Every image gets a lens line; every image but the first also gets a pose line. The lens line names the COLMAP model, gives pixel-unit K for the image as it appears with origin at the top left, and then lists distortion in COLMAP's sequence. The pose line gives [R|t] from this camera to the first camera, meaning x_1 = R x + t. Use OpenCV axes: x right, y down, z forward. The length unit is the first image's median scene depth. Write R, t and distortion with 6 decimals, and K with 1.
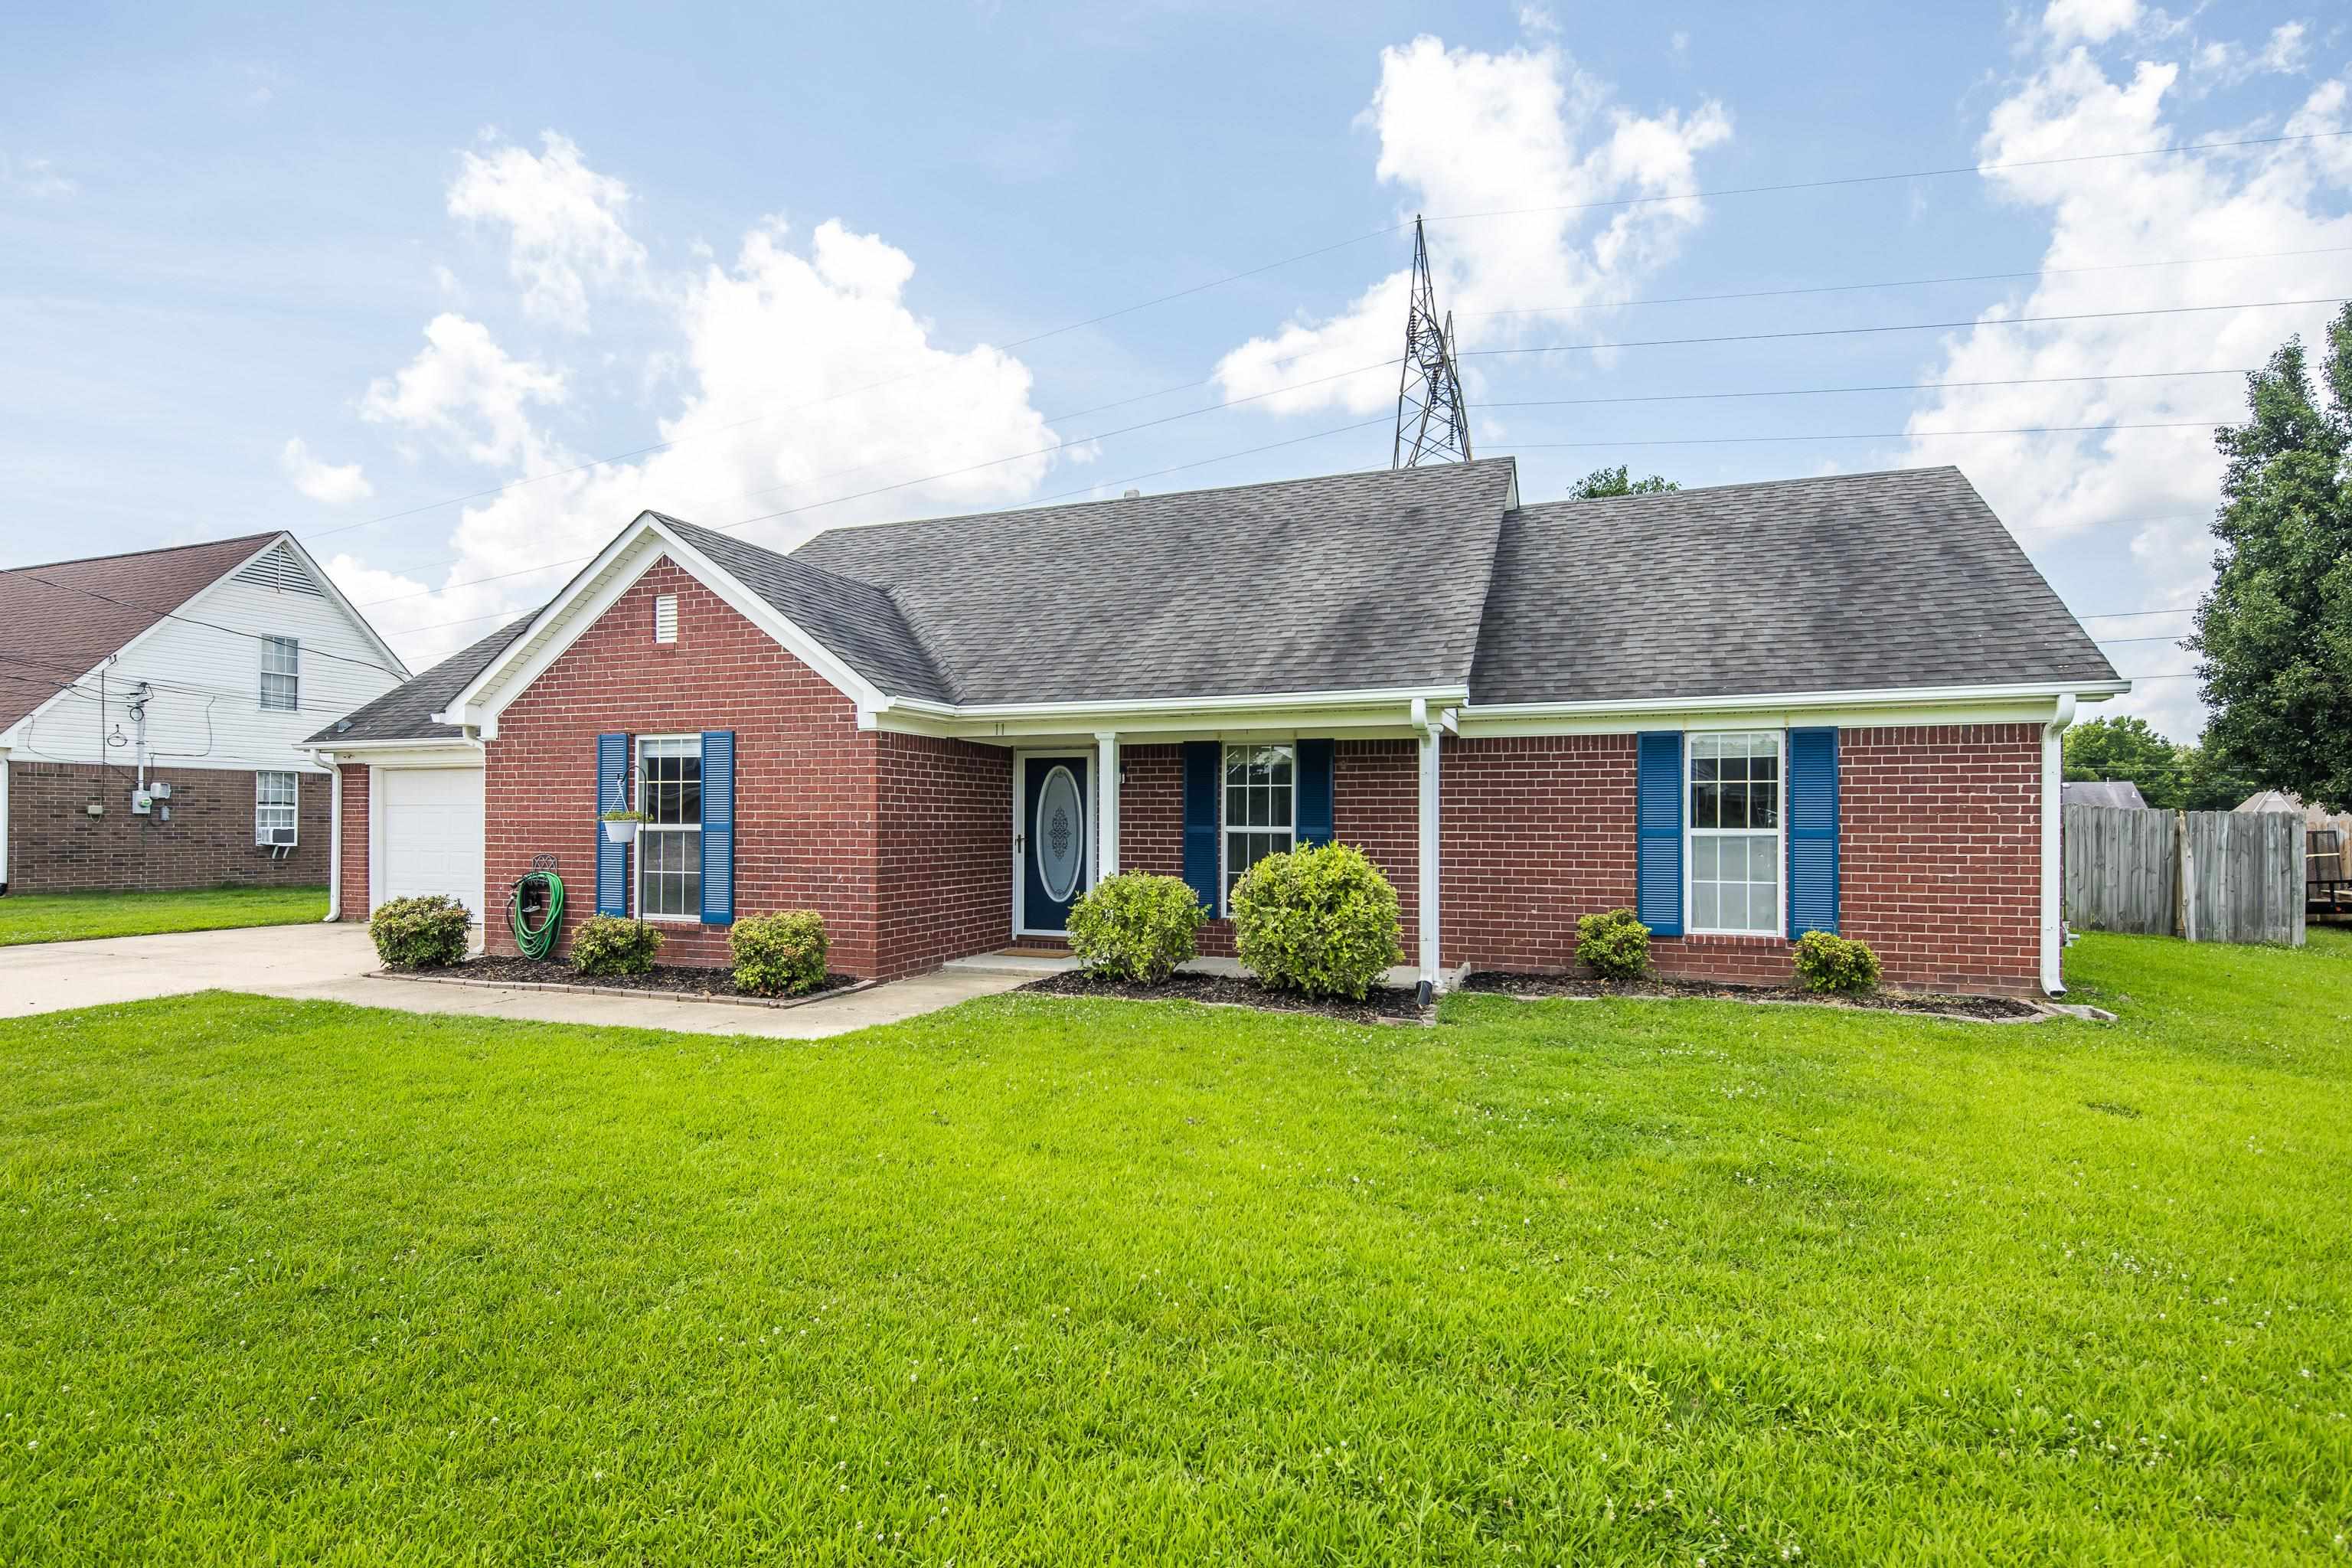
lens RADIAL K [[1096.6, 0, 1184.2], [0, 1096.6, 793.7], [0, 0, 1]] dist [0.030585, 0.000148]
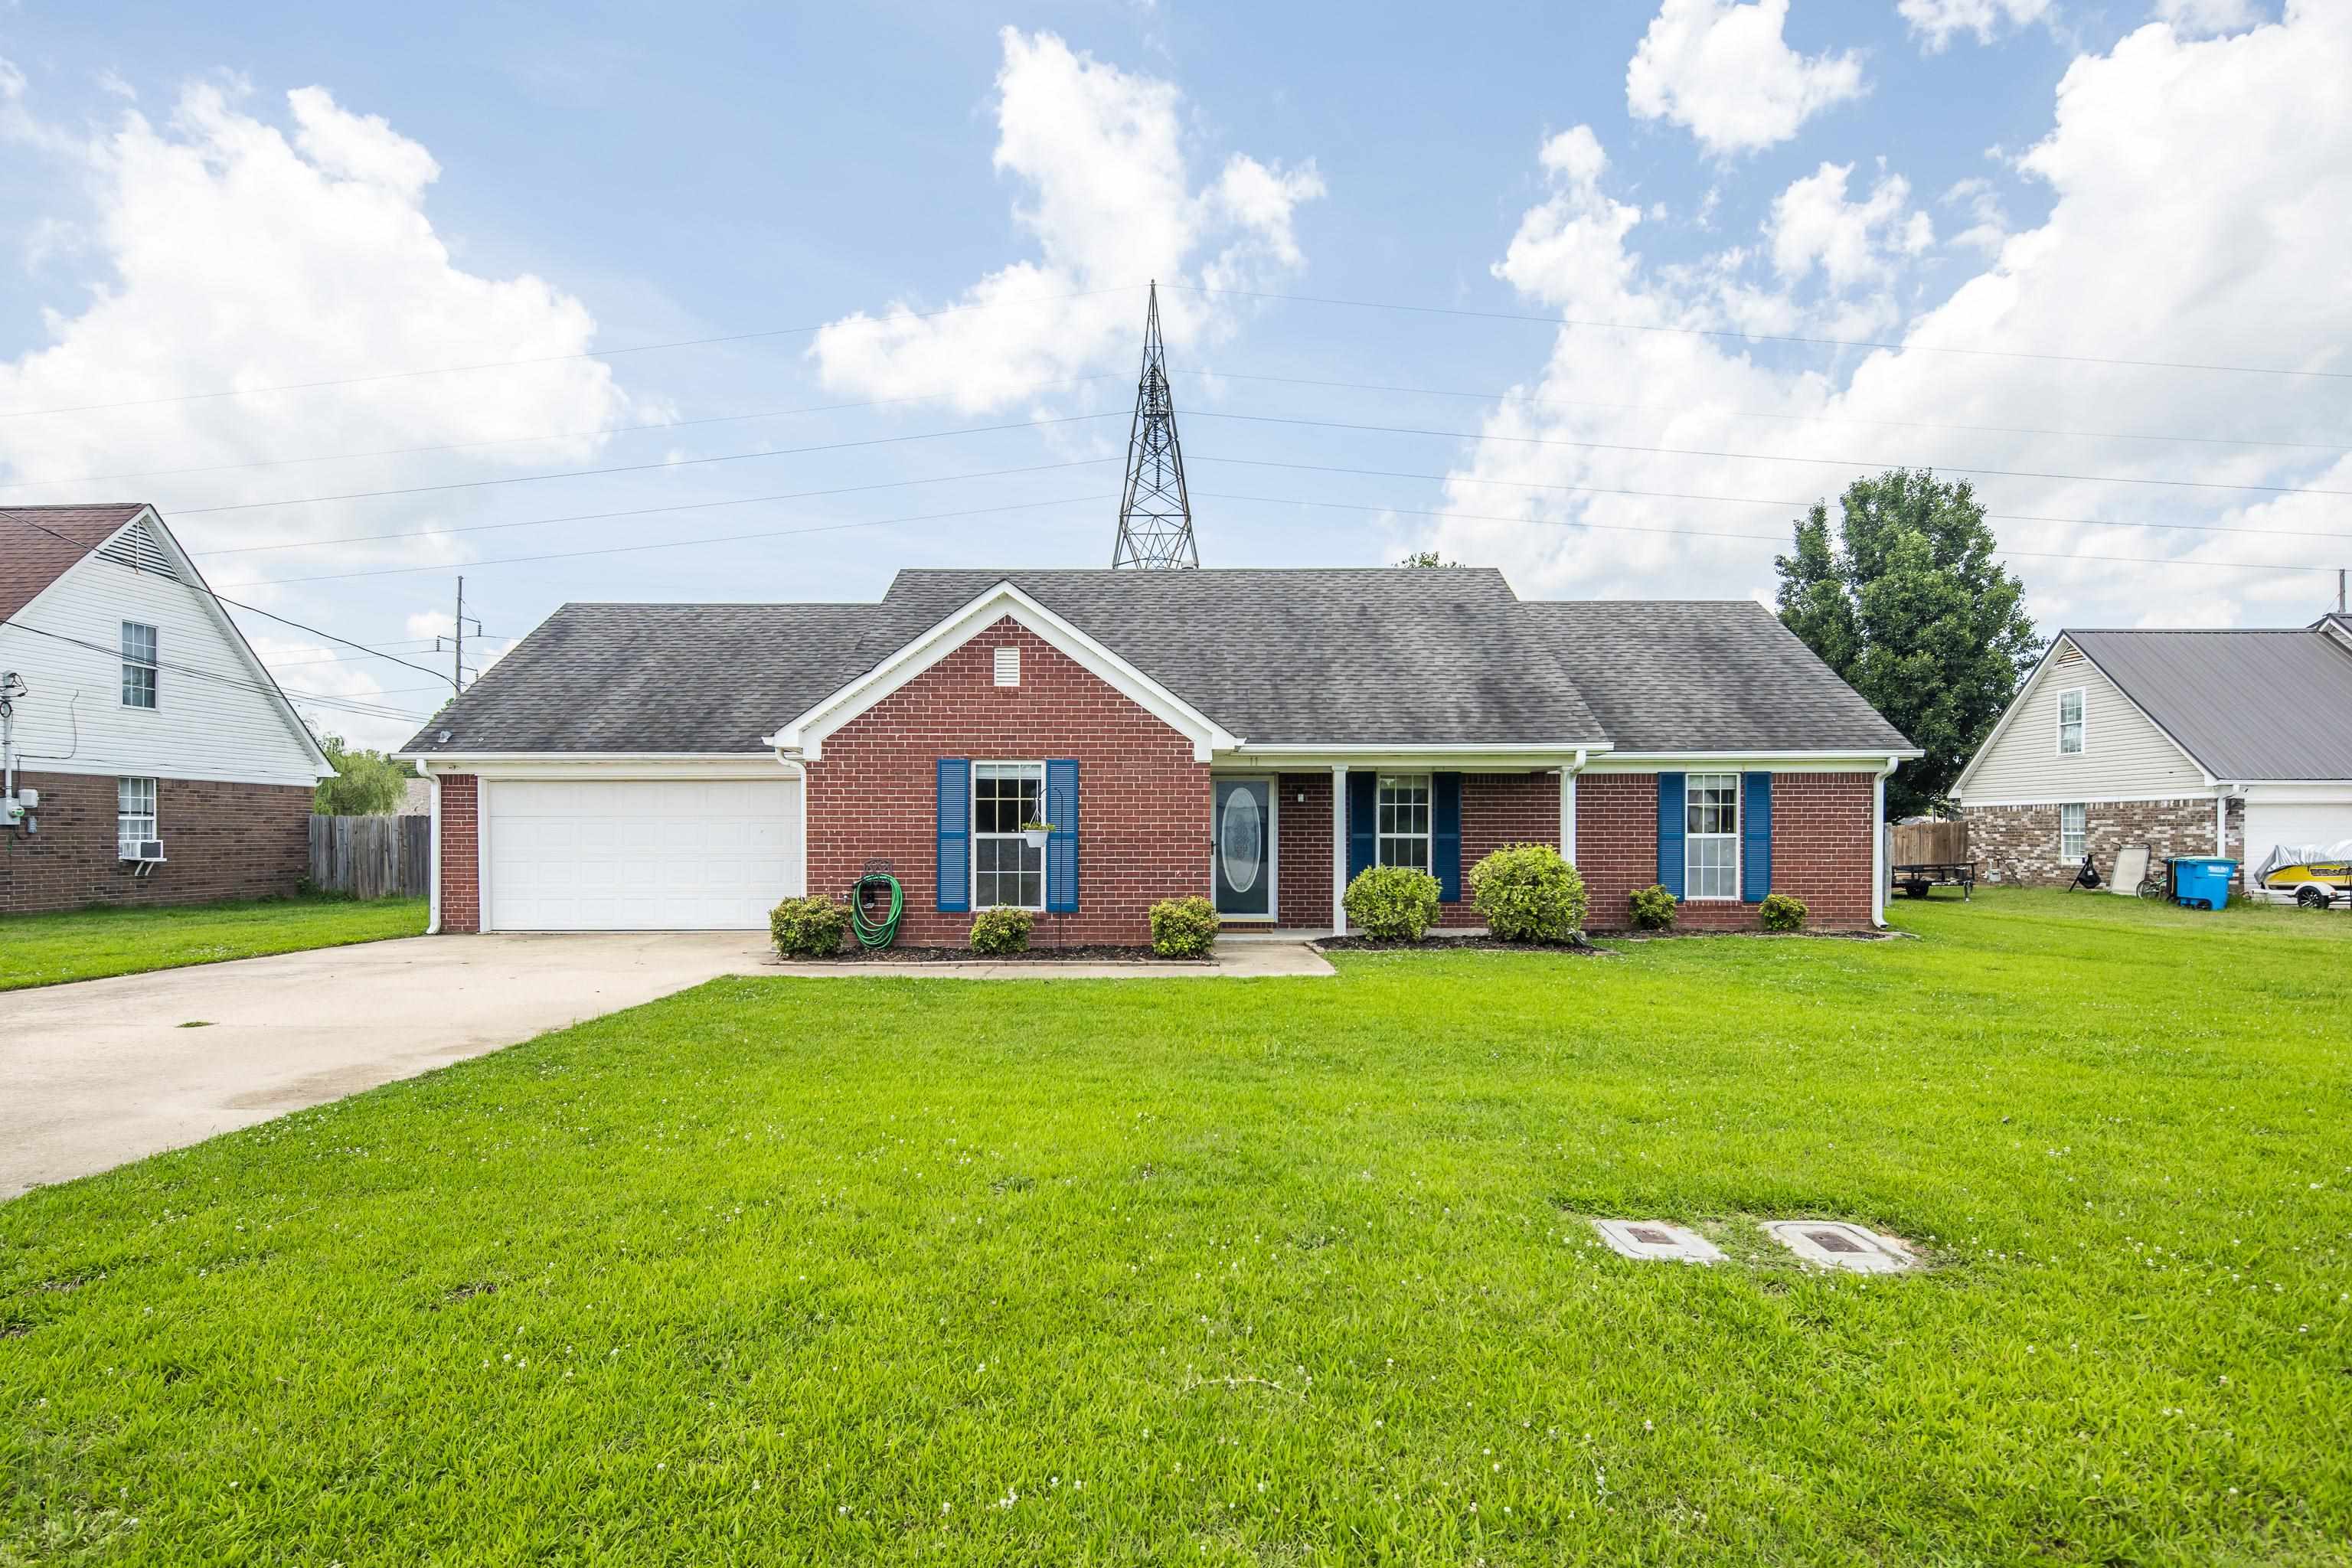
lens RADIAL K [[1151.0, 0, 1166.4], [0, 1151.0, 822.2], [0, 0, 1]] dist [0.006397, 0.000484]
pose [[0.938971, 0.000326, 0.343995, -0.746228], [-0.005654, 0.999879, 0.014485, -0.004264], [-0.343949, -0.015546, 0.938860, -0.269979]]
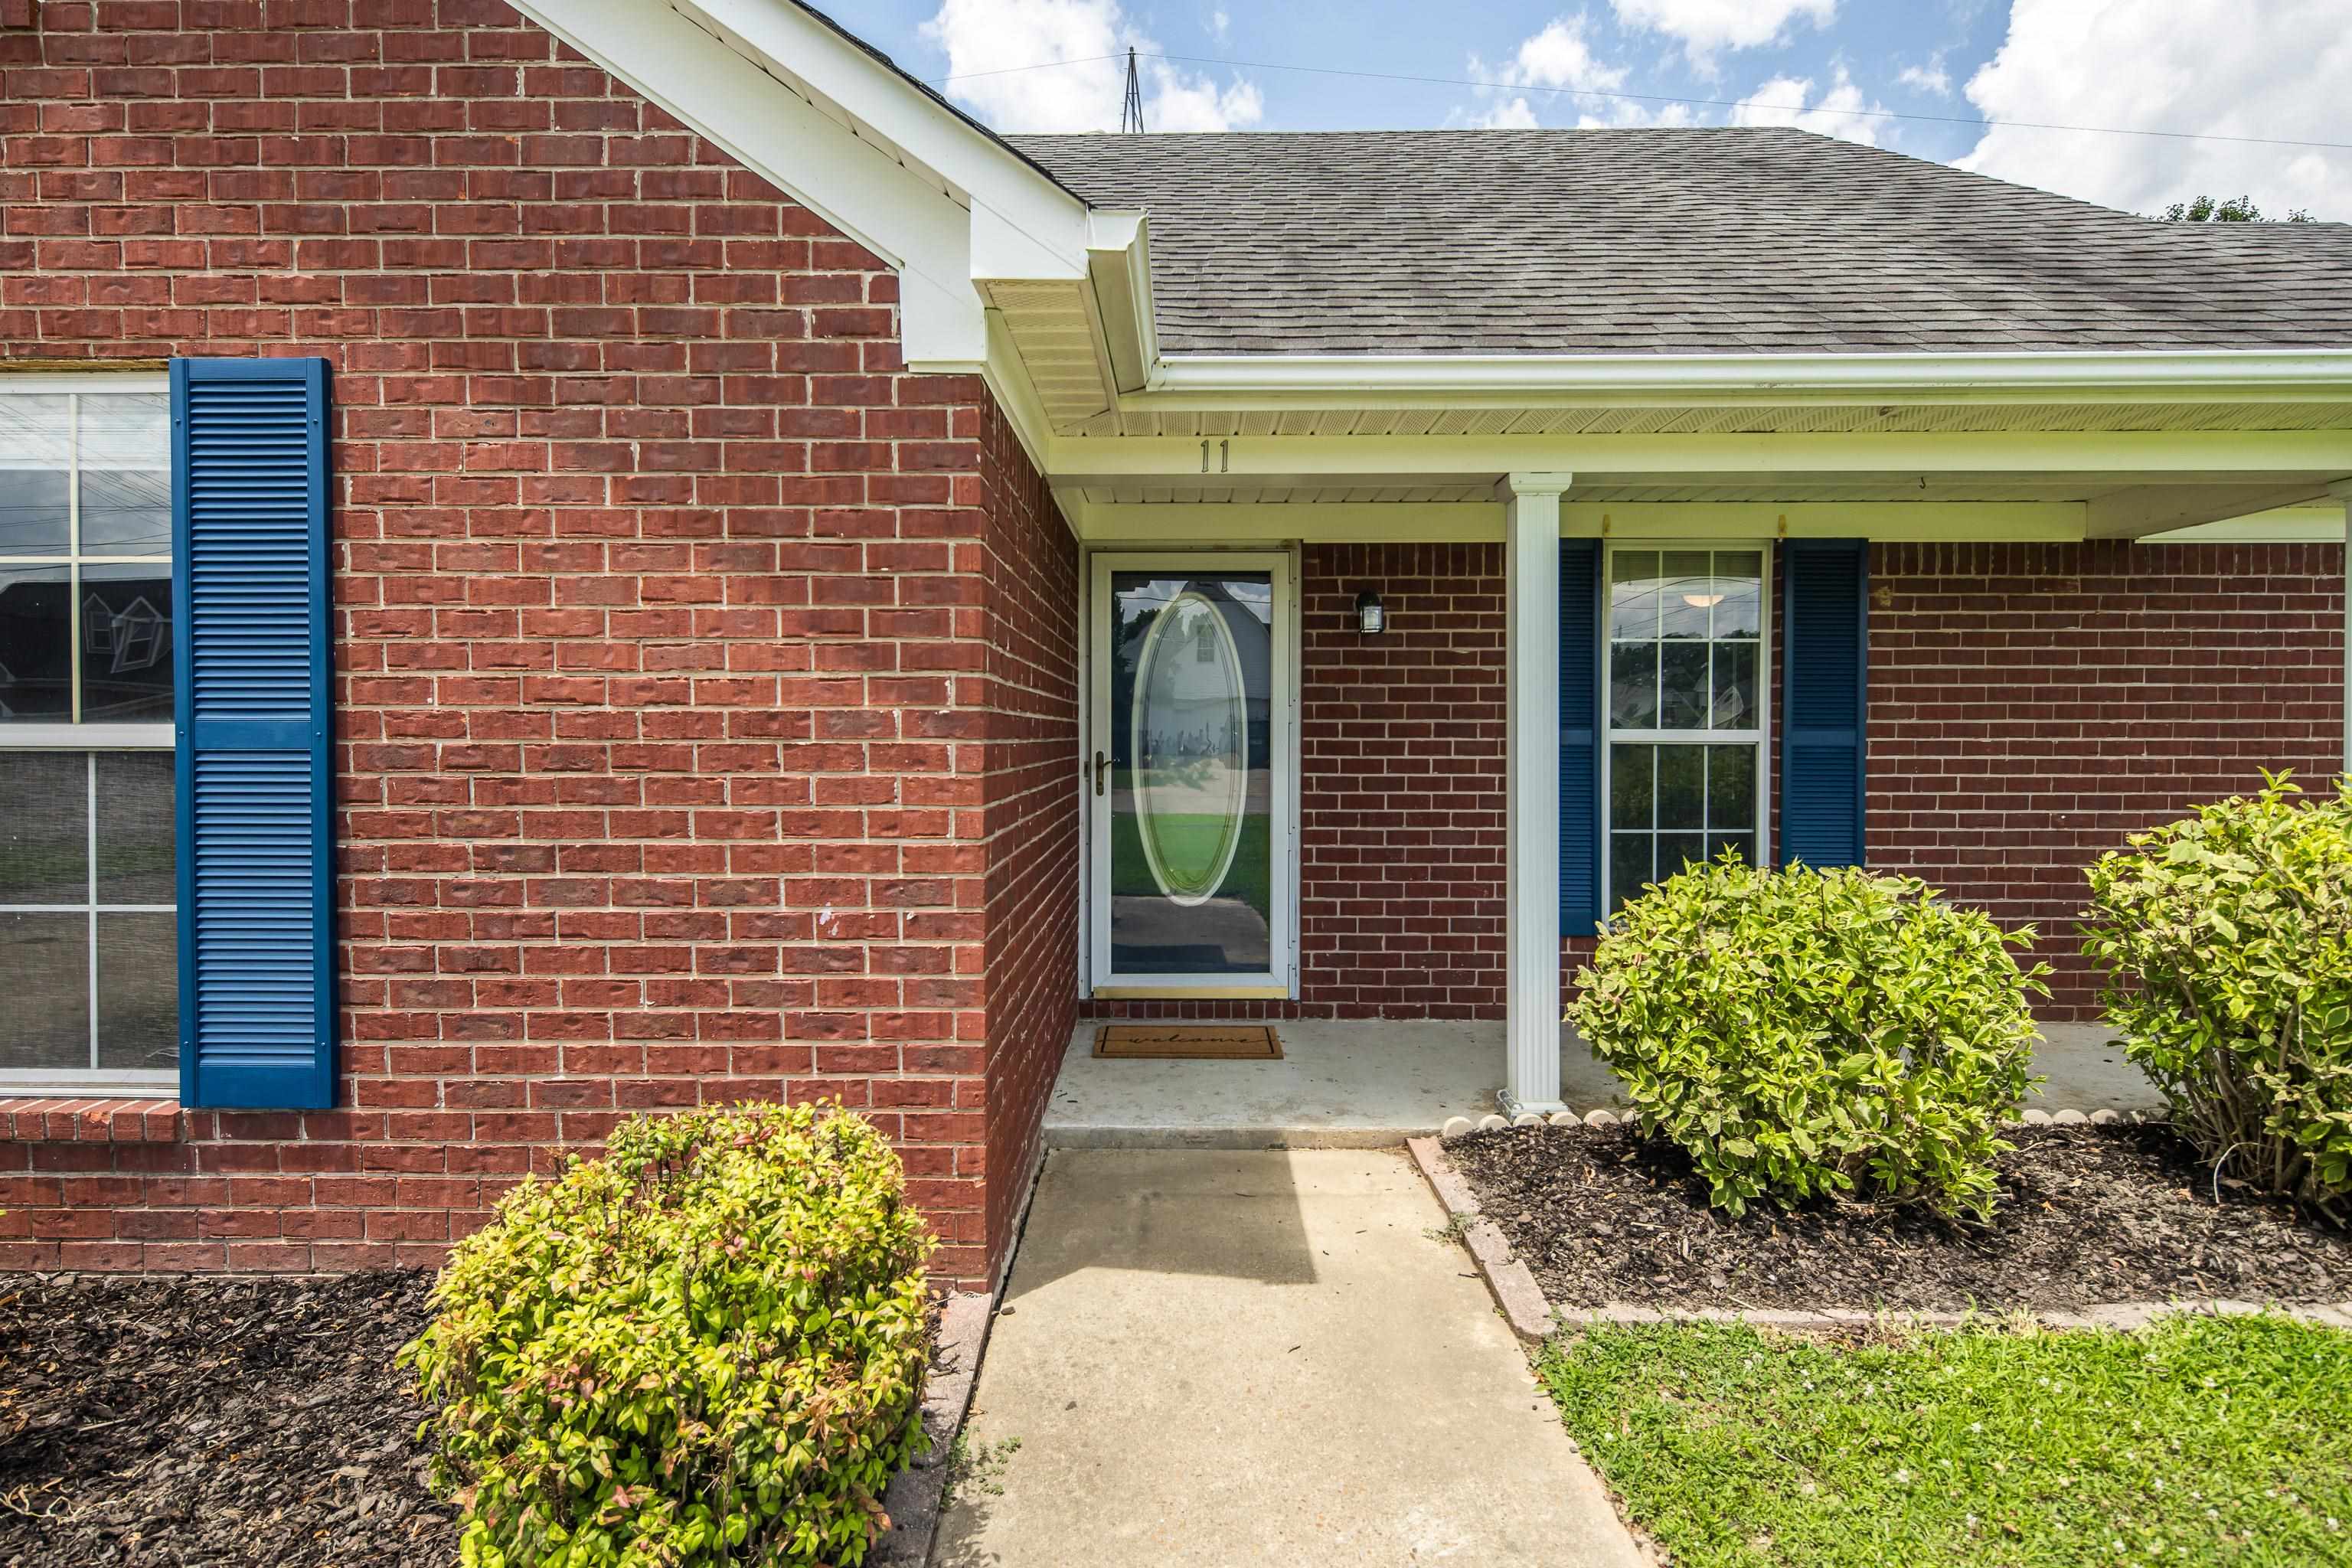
lens RADIAL K [[1149.4, 0, 1176.0], [0, 1149.4, 739.0], [0, 0, 1]] dist [0.000517, -0.000202]
pose [[0.939201, -0.005016, 0.343332, -0.306328], [-0.005630, 0.999534, 0.030004, 0.021595], [-0.343323, -0.030113, 0.938735, 0.658814]]
